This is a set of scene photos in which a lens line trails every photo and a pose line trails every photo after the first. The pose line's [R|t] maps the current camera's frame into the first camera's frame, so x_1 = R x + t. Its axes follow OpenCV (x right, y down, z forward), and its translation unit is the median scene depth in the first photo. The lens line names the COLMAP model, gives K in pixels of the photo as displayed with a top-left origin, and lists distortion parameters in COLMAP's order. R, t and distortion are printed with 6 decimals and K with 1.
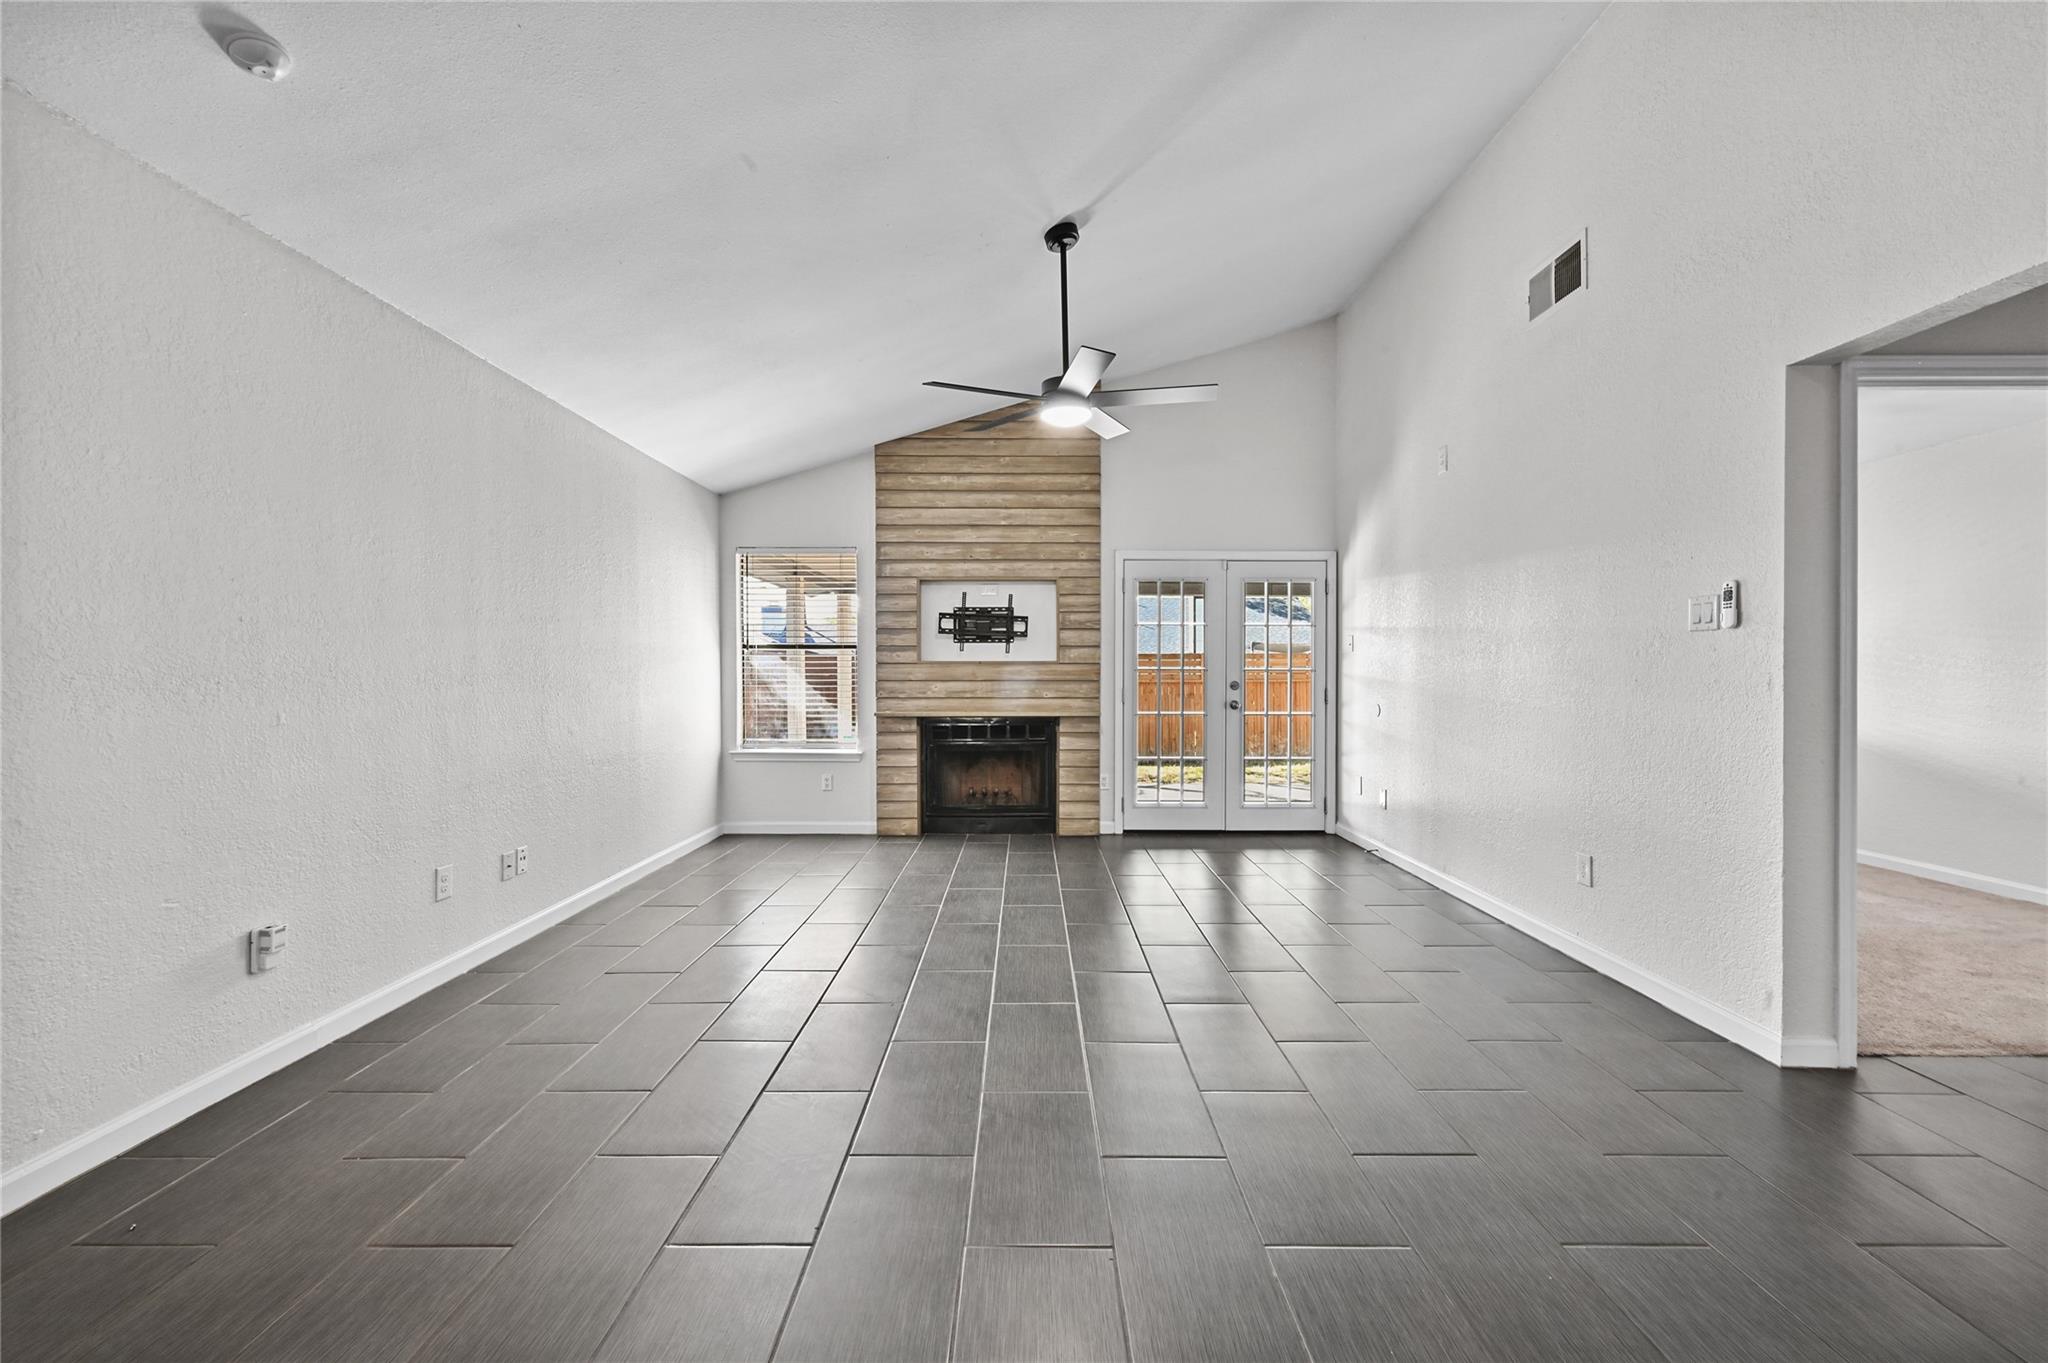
lens RADIAL K [[809.5, 0, 1024.3], [0, 809.5, 679.5], [0, 0, 1]] dist [-0.001676, 0.000023]
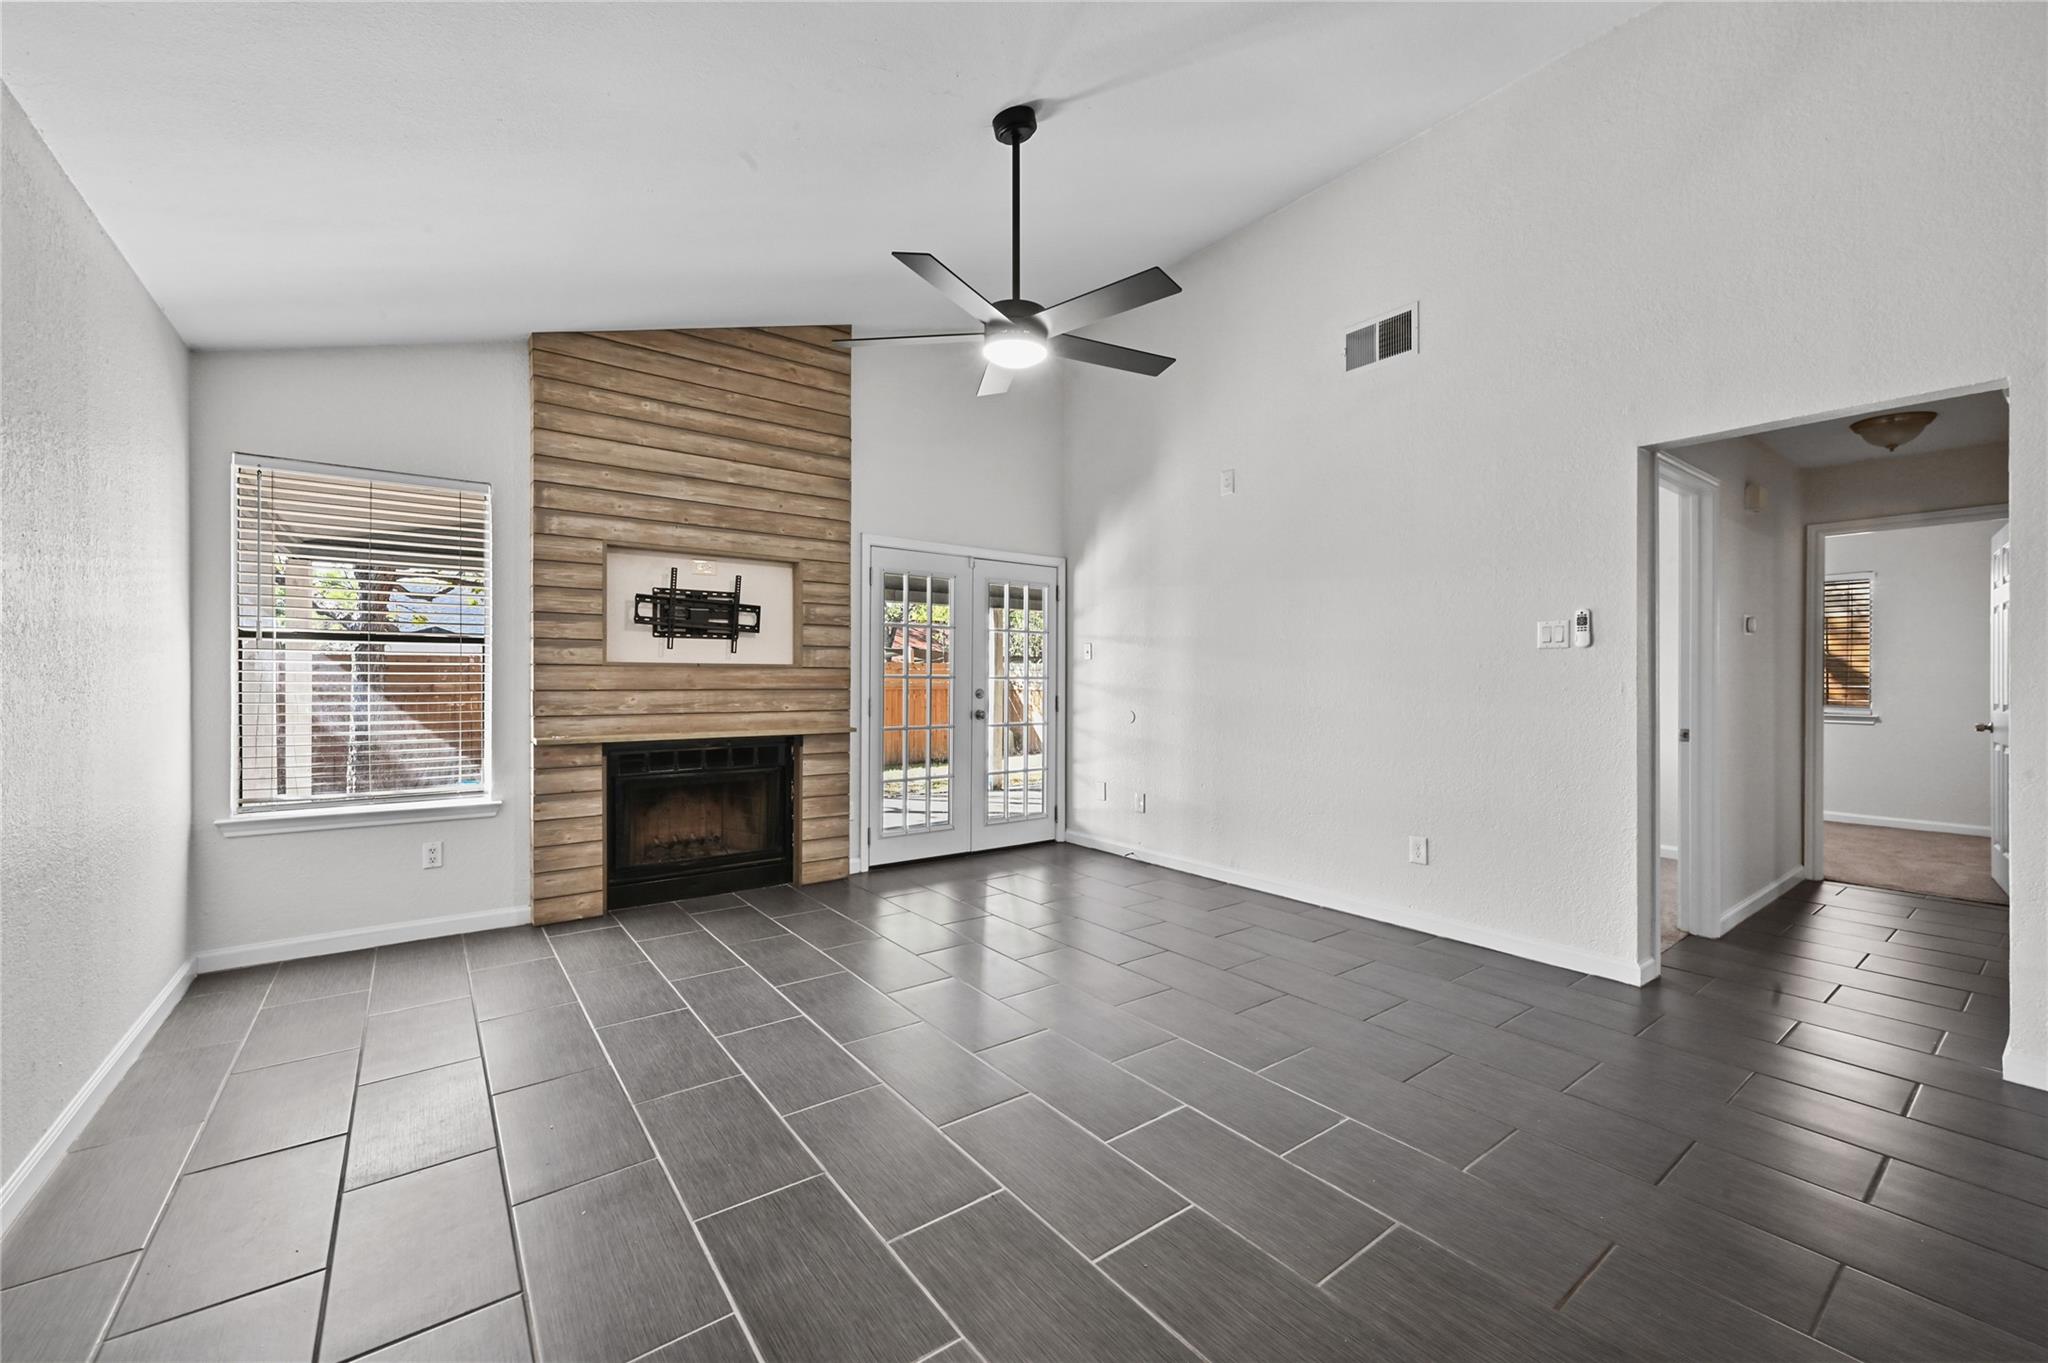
lens RADIAL K [[809.5, 0, 1031.3], [0, 809.5, 681.3], [0, 0, 1]] dist [-0.001676, 0.000023]
pose [[0.796367, 0.001245, 0.604812, -0.258408], [0.001515, 0.999991, -0.004053, -0.002920], [-0.604811, 0.004144, 0.796358, 0.231619]]
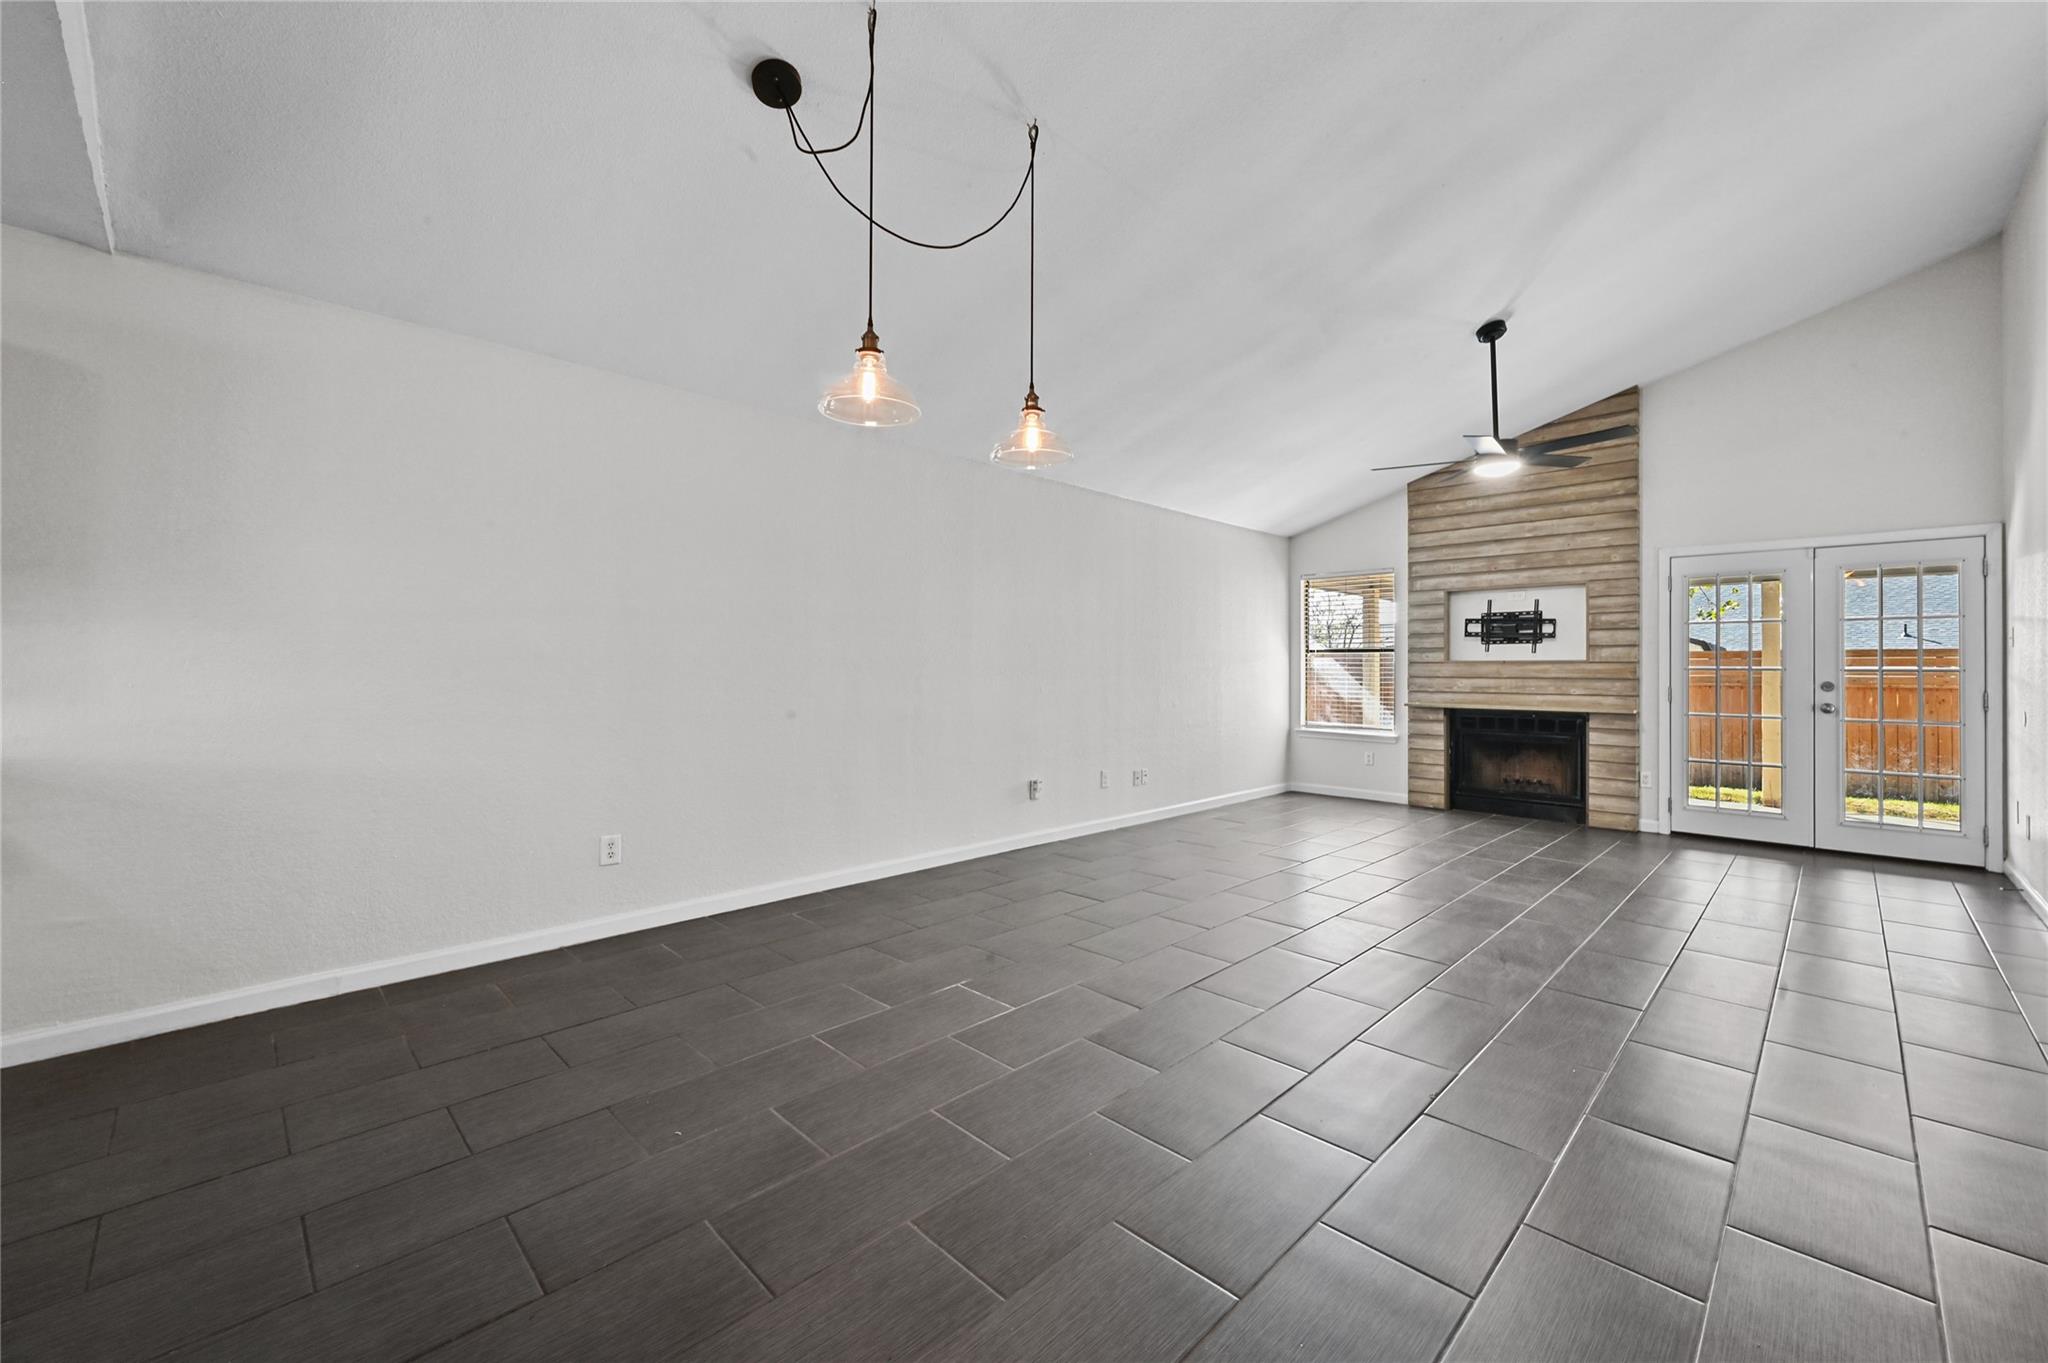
lens RADIAL K [[809.5, 0, 1025.4], [0, 809.5, 664.0], [0, 0, 1]] dist [-0.001676, 0.000023]
pose [[0.707071, -0.000501, -0.707142, 0.269036], [-0.010451, 0.999883, -0.011159, 0.001544], [0.707065, 0.015280, 0.706983, -0.263121]]
